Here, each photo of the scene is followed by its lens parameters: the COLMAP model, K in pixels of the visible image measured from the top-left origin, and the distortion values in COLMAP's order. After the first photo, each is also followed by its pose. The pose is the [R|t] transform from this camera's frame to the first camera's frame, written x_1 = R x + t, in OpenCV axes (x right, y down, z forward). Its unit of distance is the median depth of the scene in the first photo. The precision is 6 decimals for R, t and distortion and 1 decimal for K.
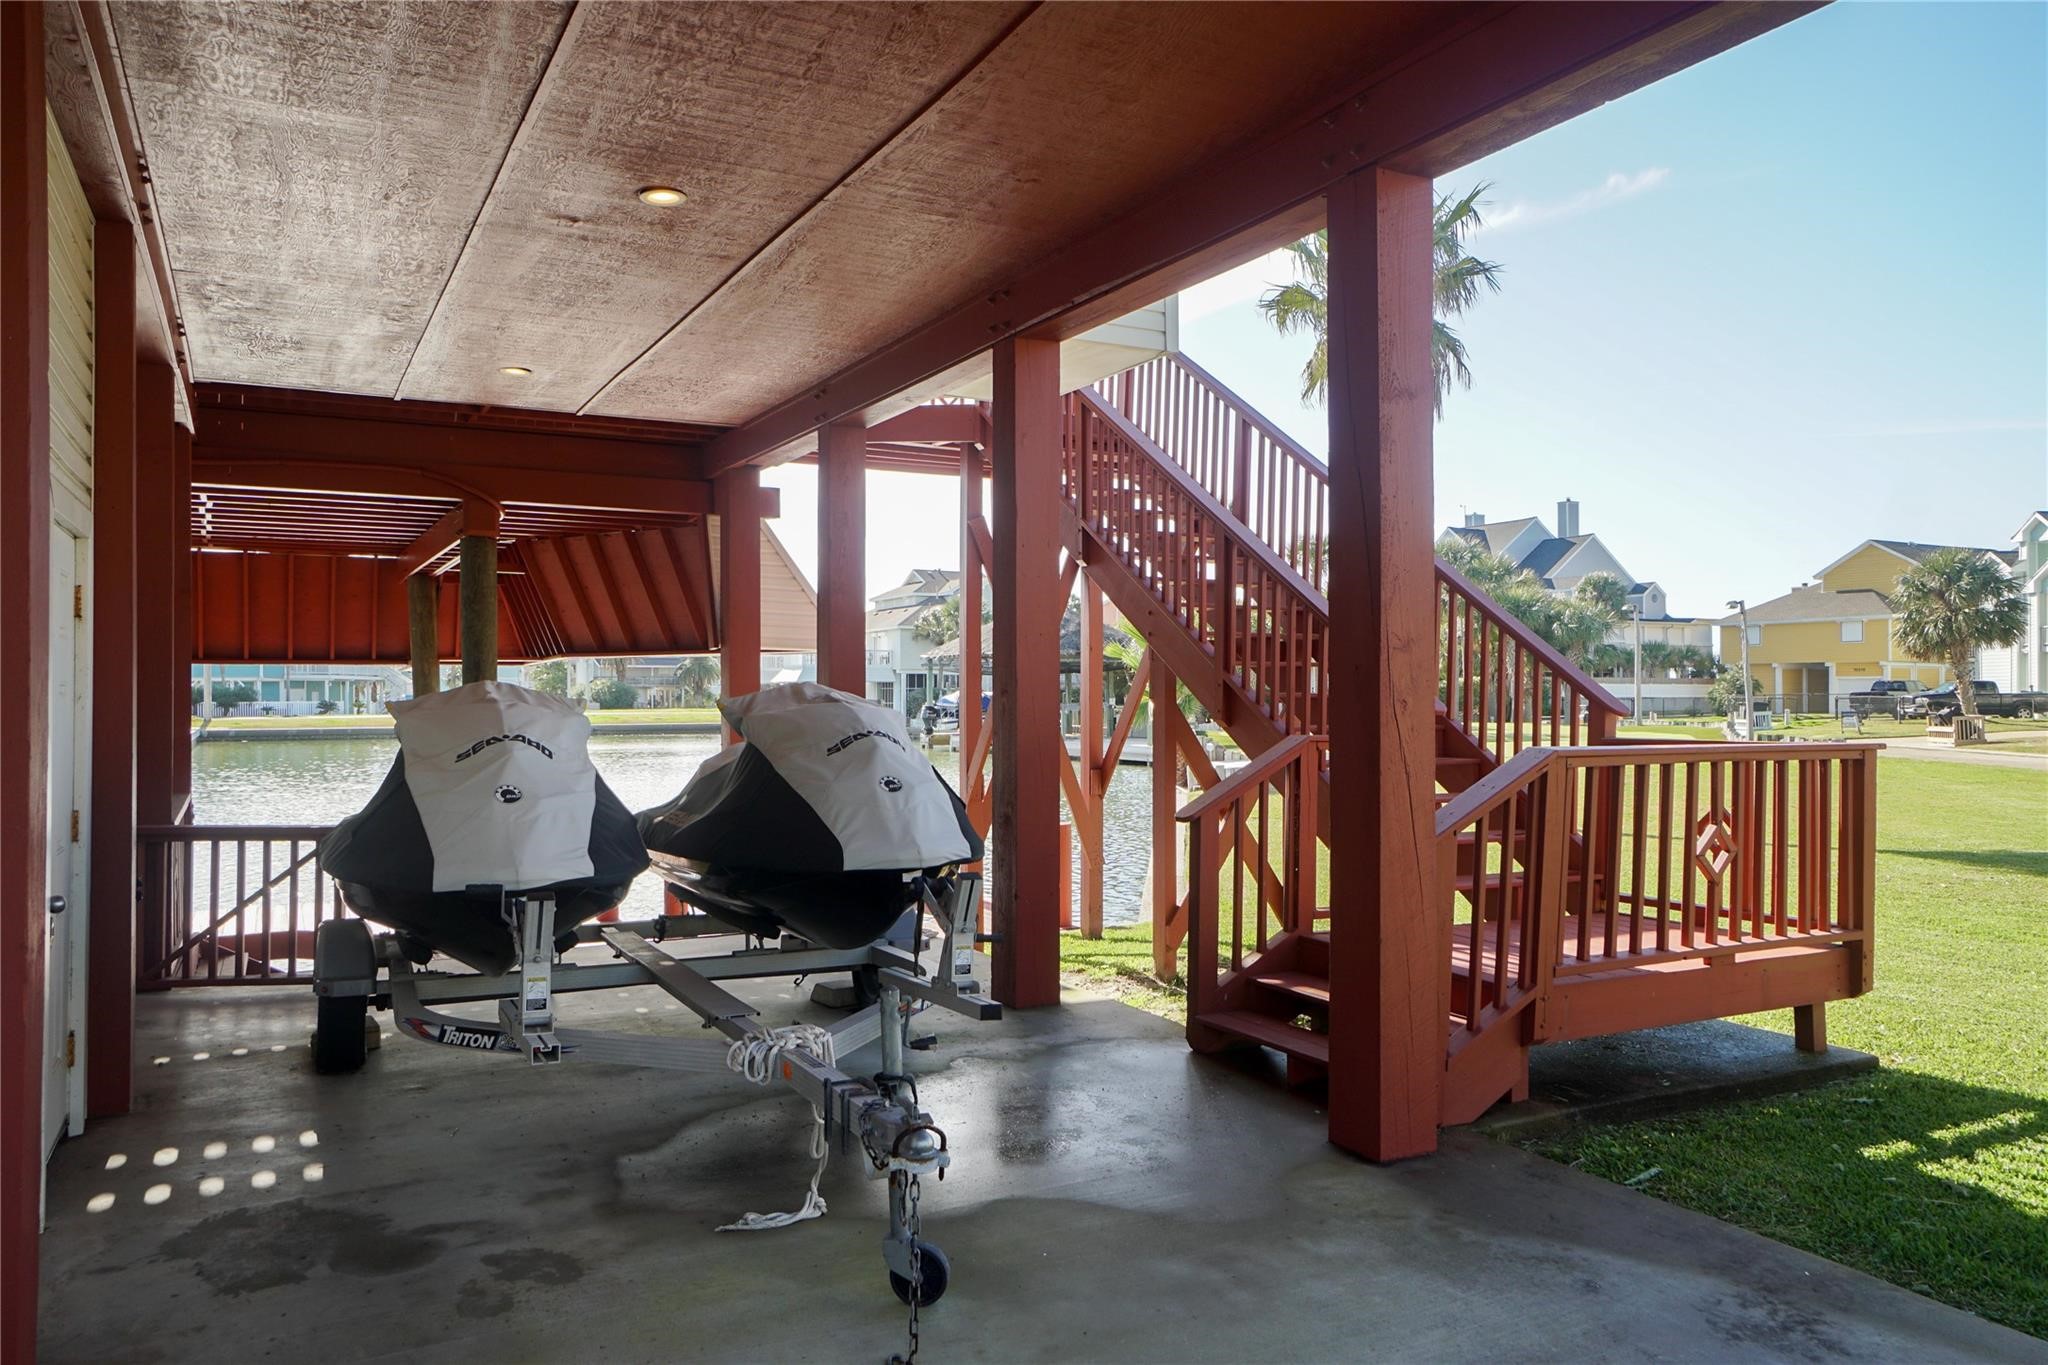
lens RADIAL K [[1412.7, 0, 1028.5], [0, 1412.7, 687.9], [0, 0, 1]] dist [-0.011059, -0.001012]
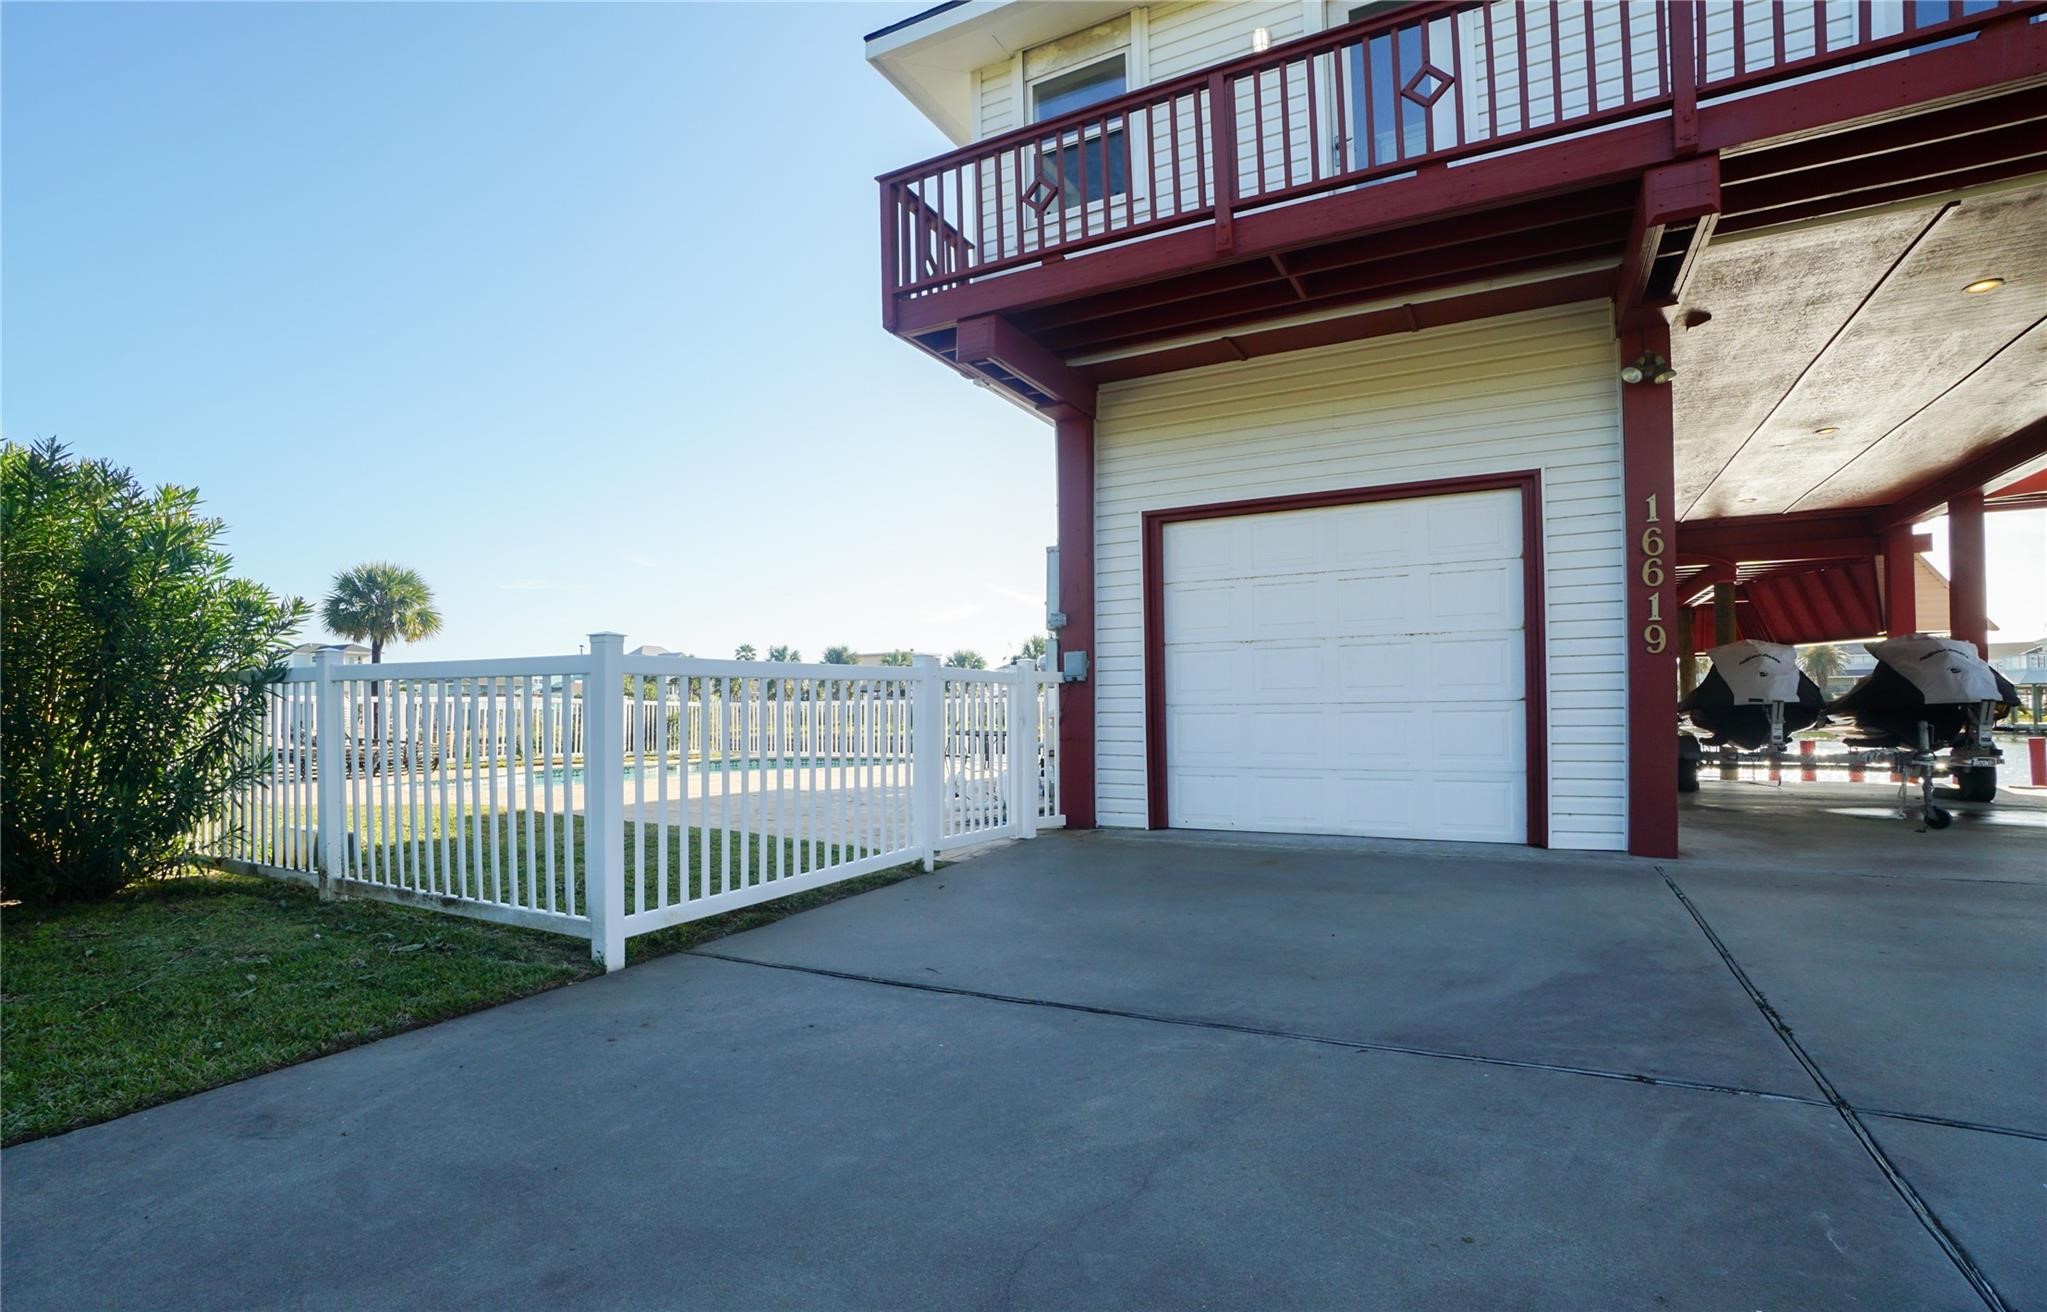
lens RADIAL K [[969.2, 0, 1046.7], [0, 969.2, 693.6], [0, 0, 1]] dist [-0.000387, 0.000074]
pose [[0.576243, -0.017577, -0.817090, 0.167839], [0.012510, 0.999841, -0.012686, 0.052788], [0.817183, -0.002912, 0.576371, -0.555003]]
